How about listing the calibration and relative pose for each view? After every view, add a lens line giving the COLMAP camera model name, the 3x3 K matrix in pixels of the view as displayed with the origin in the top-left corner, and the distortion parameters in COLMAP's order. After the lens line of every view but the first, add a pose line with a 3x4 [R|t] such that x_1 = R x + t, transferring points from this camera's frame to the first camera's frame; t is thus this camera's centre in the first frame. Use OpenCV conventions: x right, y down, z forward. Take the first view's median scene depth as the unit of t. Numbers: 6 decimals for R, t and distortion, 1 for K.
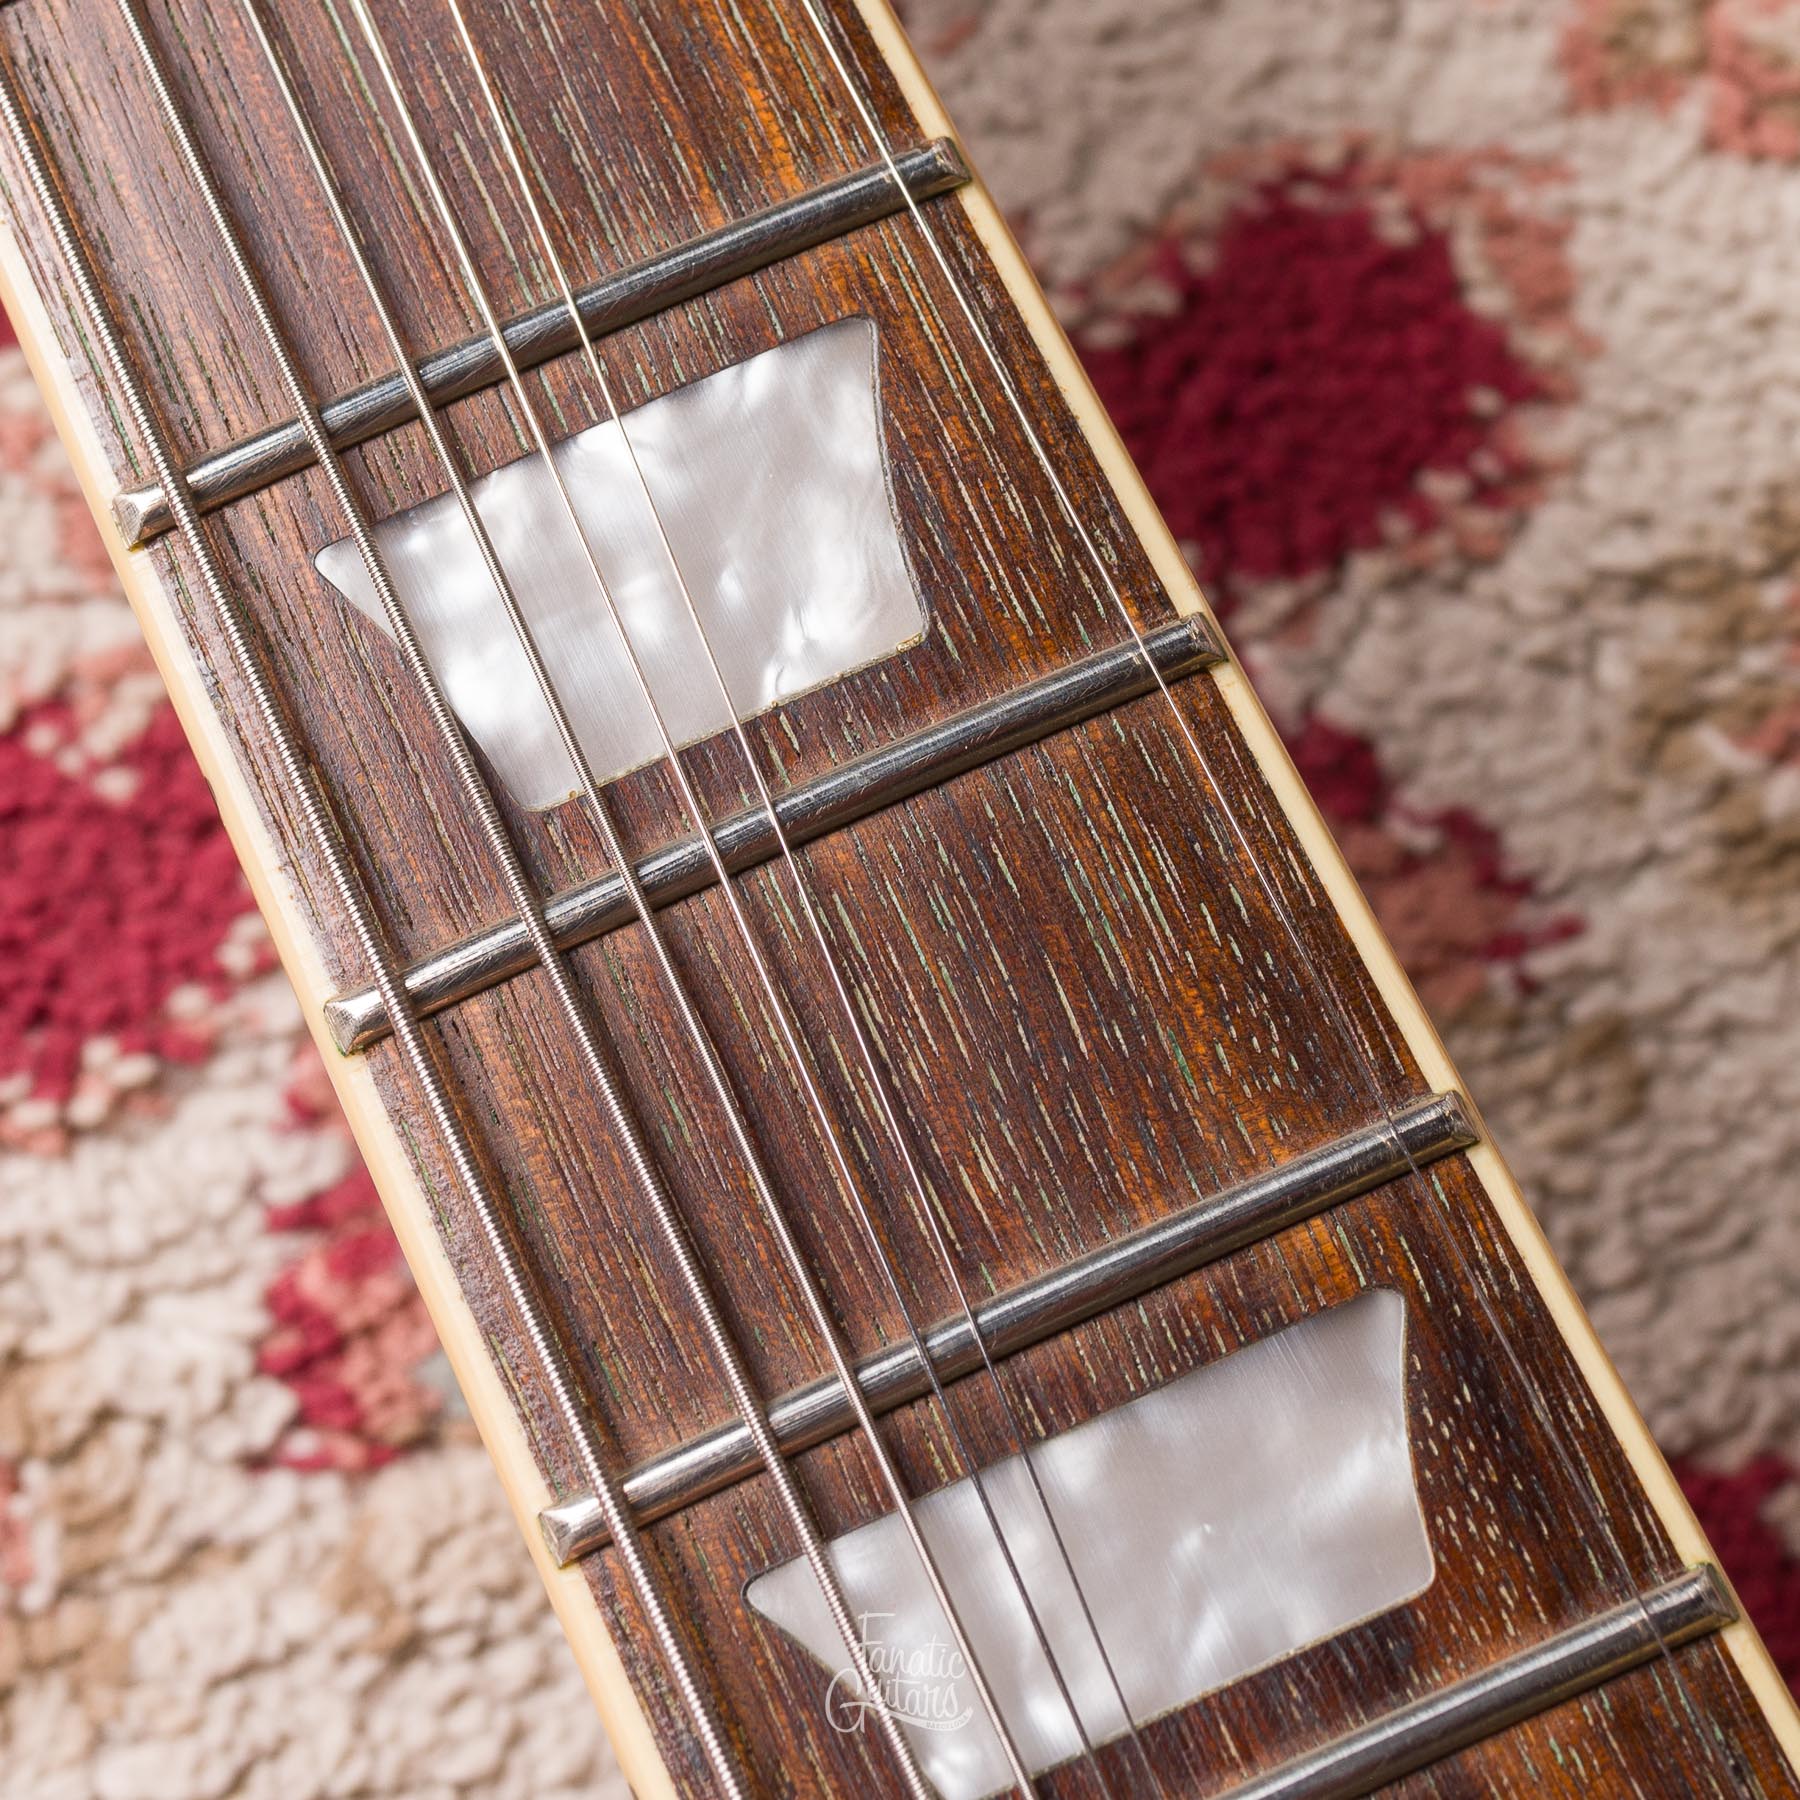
lens RADIAL K [[5615.9, 0, 940.2], [0, 5615.9, 735.8], [0, 0, 1]] dist [0.019226, 0.000000]
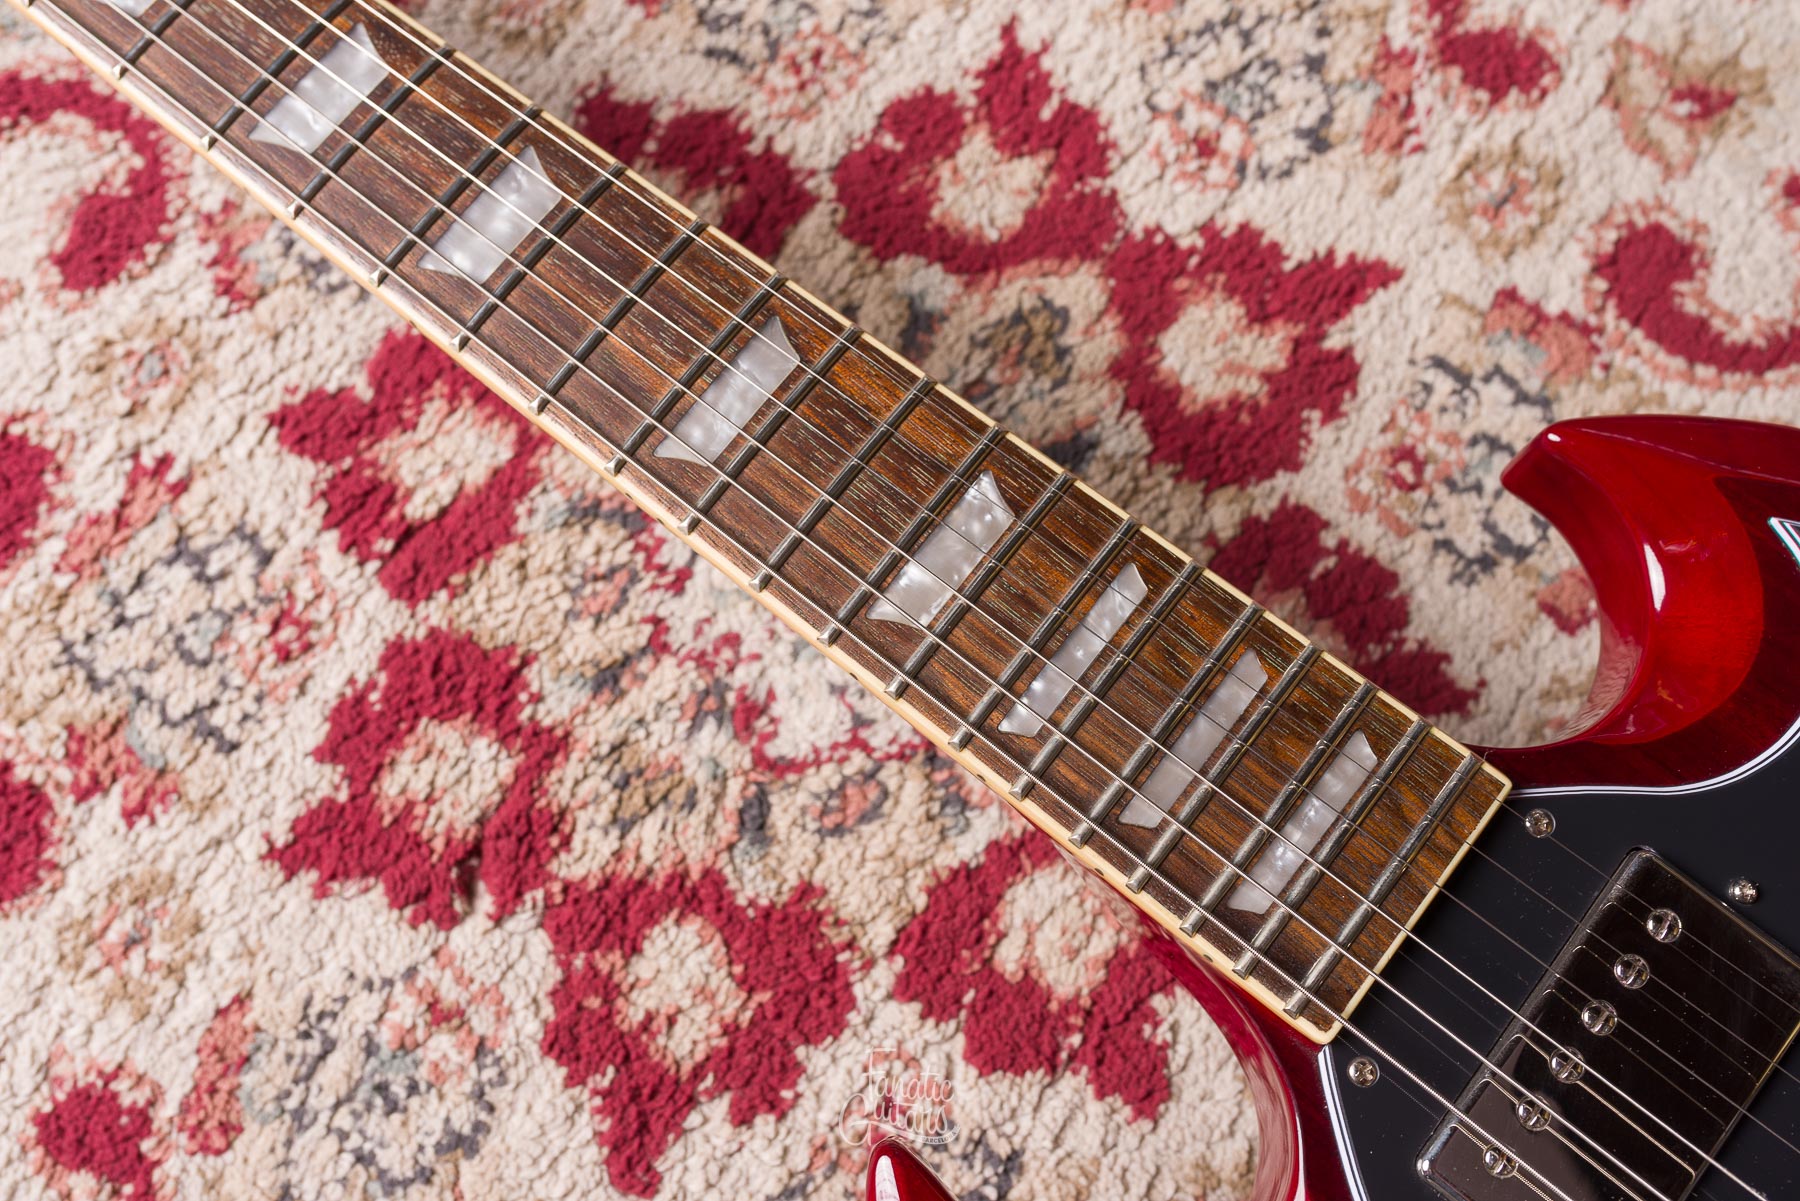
lens RADIAL K [[1832.0, 0, 911.8], [0, 1832.0, 600.8], [0, 0, 1]] dist [0.001558, 0.000000]
pose [[0.894345, -0.433203, 0.111726, 0.082098], [0.431863, 0.901172, 0.037195, 0.475710], [-0.116797, 0.014985, 0.993043, -0.352524]]
